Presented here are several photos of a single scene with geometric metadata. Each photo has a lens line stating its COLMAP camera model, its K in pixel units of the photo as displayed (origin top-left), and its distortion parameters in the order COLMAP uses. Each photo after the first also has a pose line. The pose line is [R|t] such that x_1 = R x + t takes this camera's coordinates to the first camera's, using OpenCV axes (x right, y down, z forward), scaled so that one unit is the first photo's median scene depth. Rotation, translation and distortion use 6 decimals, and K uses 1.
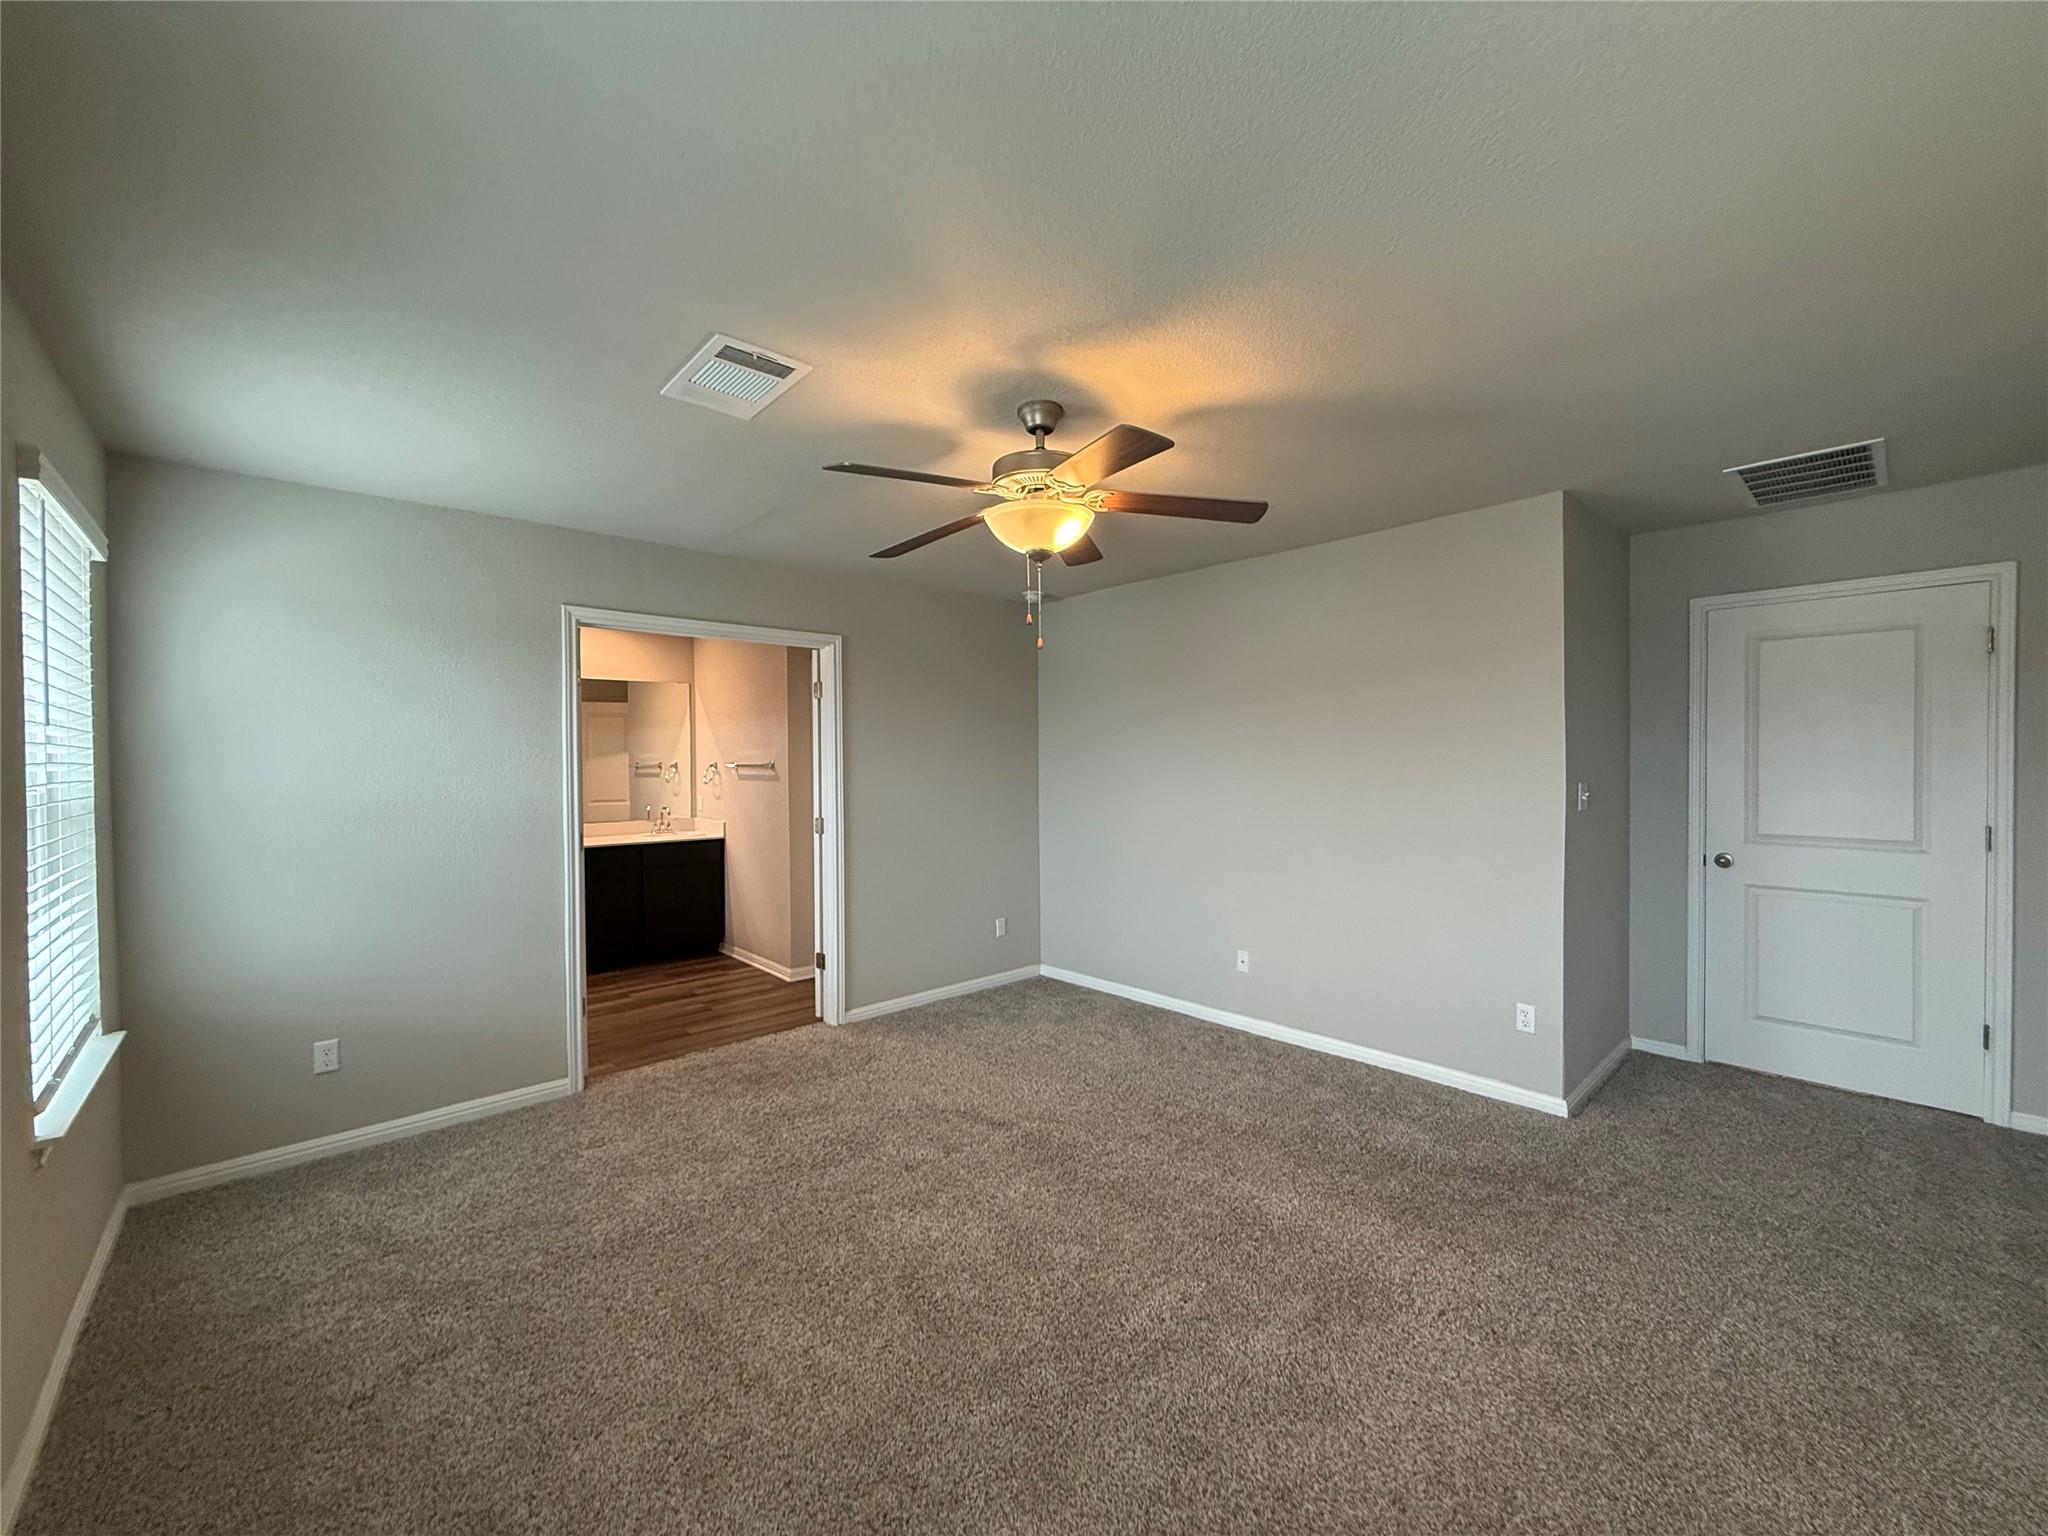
lens RADIAL K [[809.2, 0, 1024.0], [0, 809.2, 768.0], [0, 0, 1]] dist [0.000397, 0.000011]
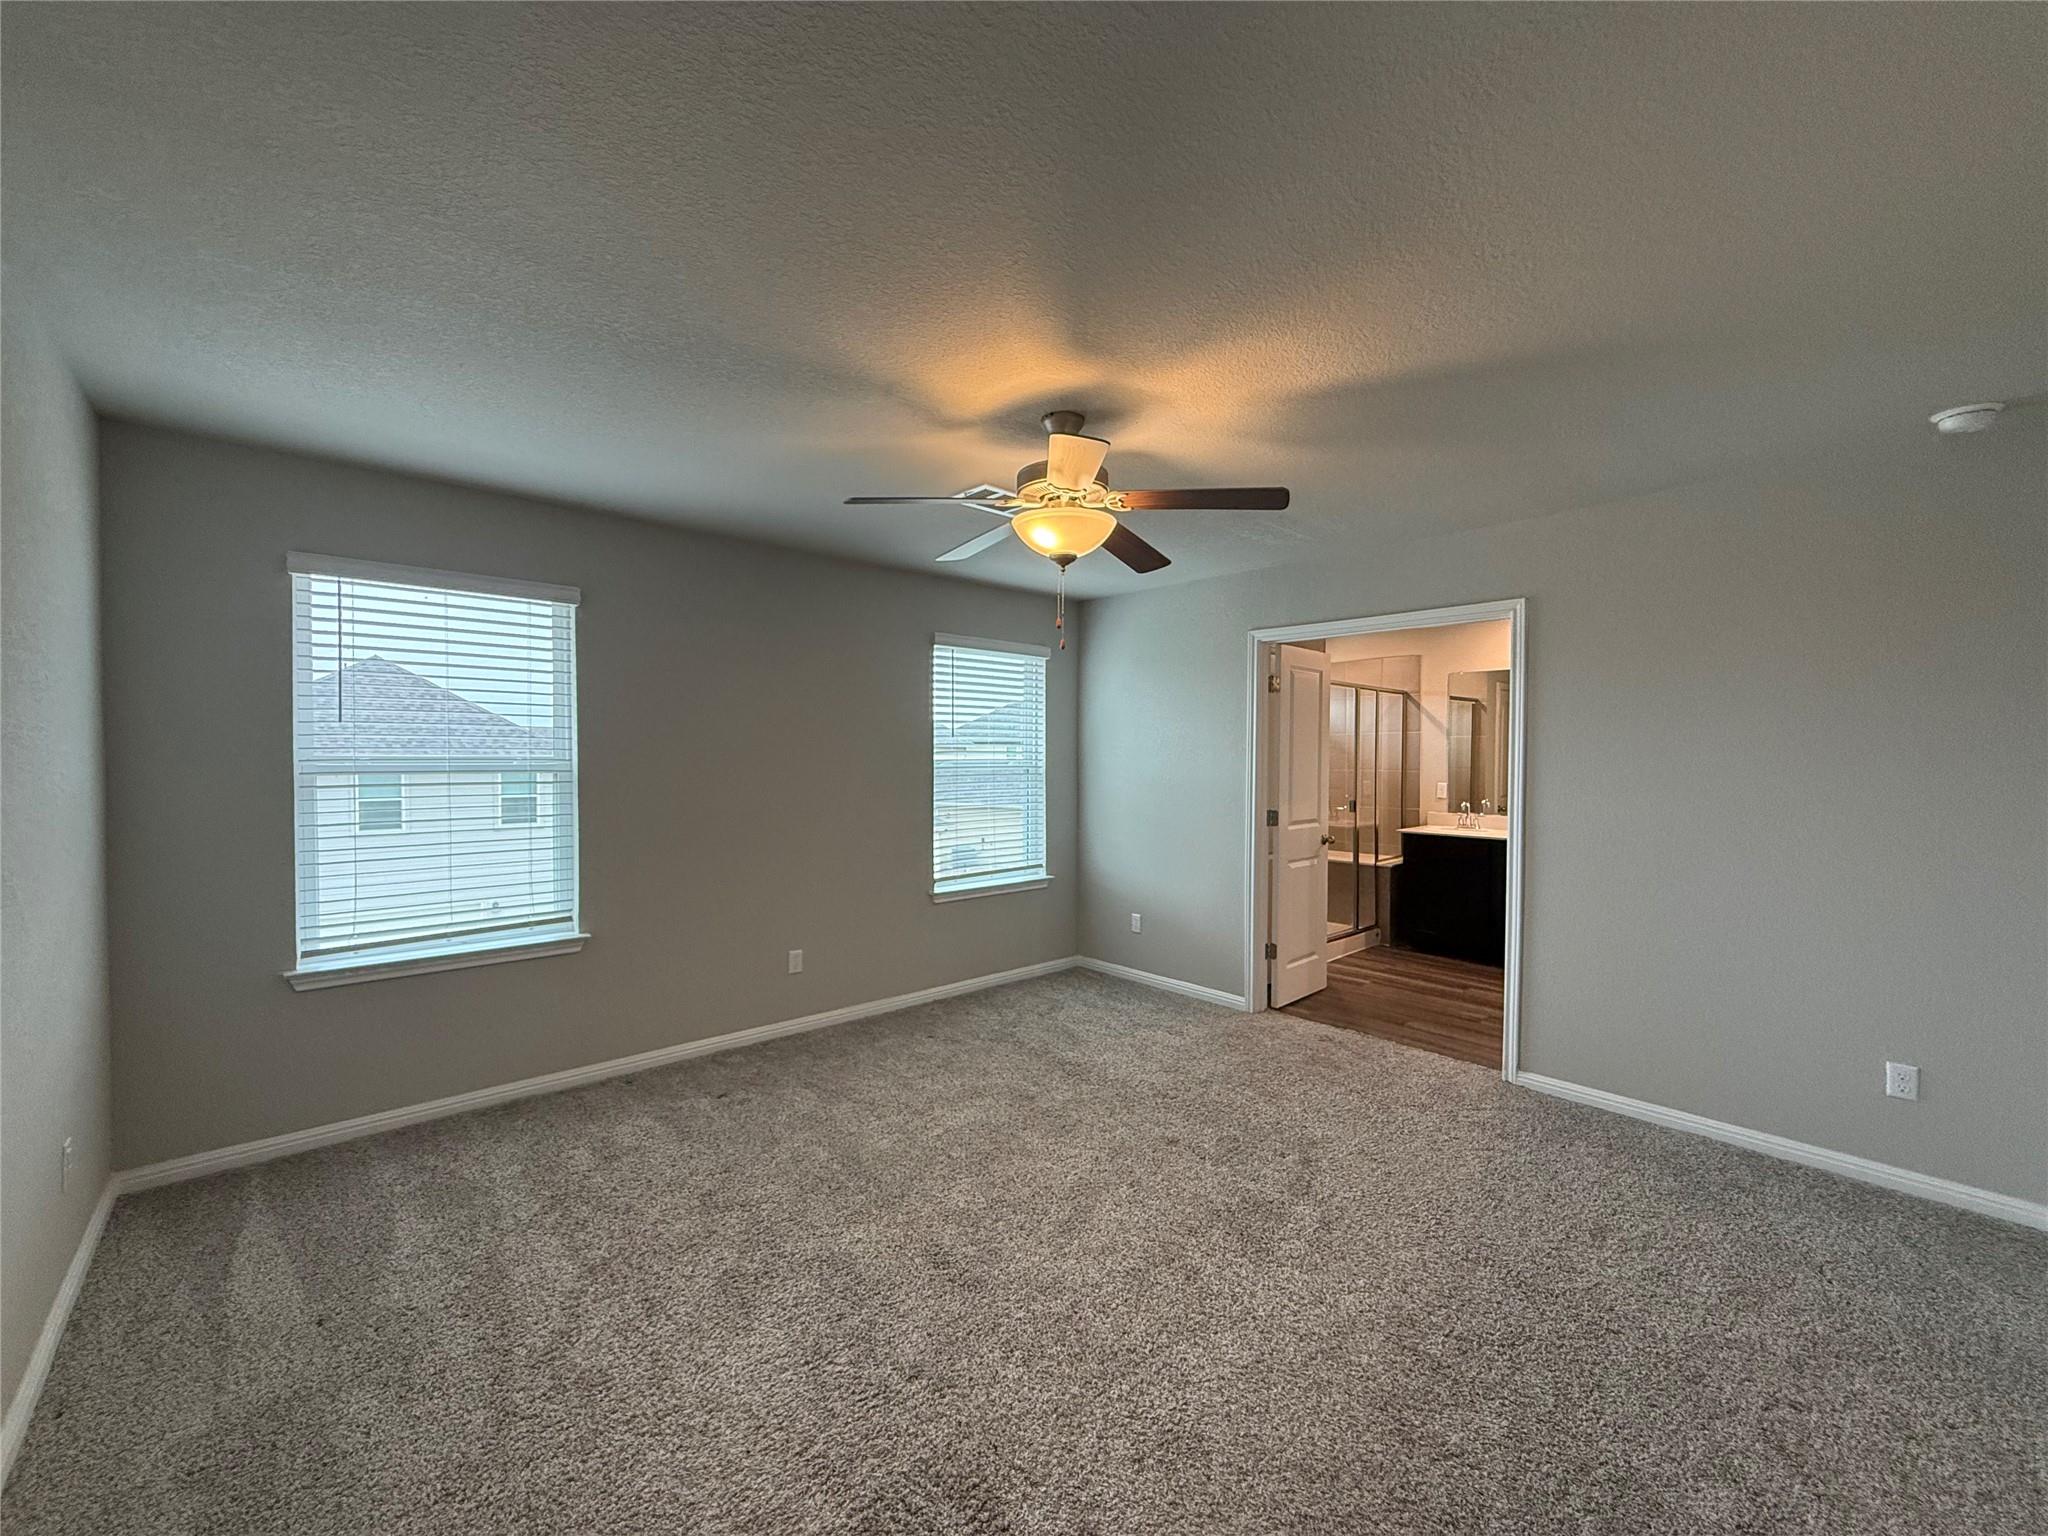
lens RADIAL K [[809.2, 0, 1024.0], [0, 809.2, 768.0], [0, 0, 1]] dist [0.000397, 0.000011]
pose [[-0.010202, 0.023727, -0.999666, 0.618891], [-0.013733, 0.999621, 0.023866, -0.008519], [0.999854, 0.013972, -0.009872, 0.560558]]
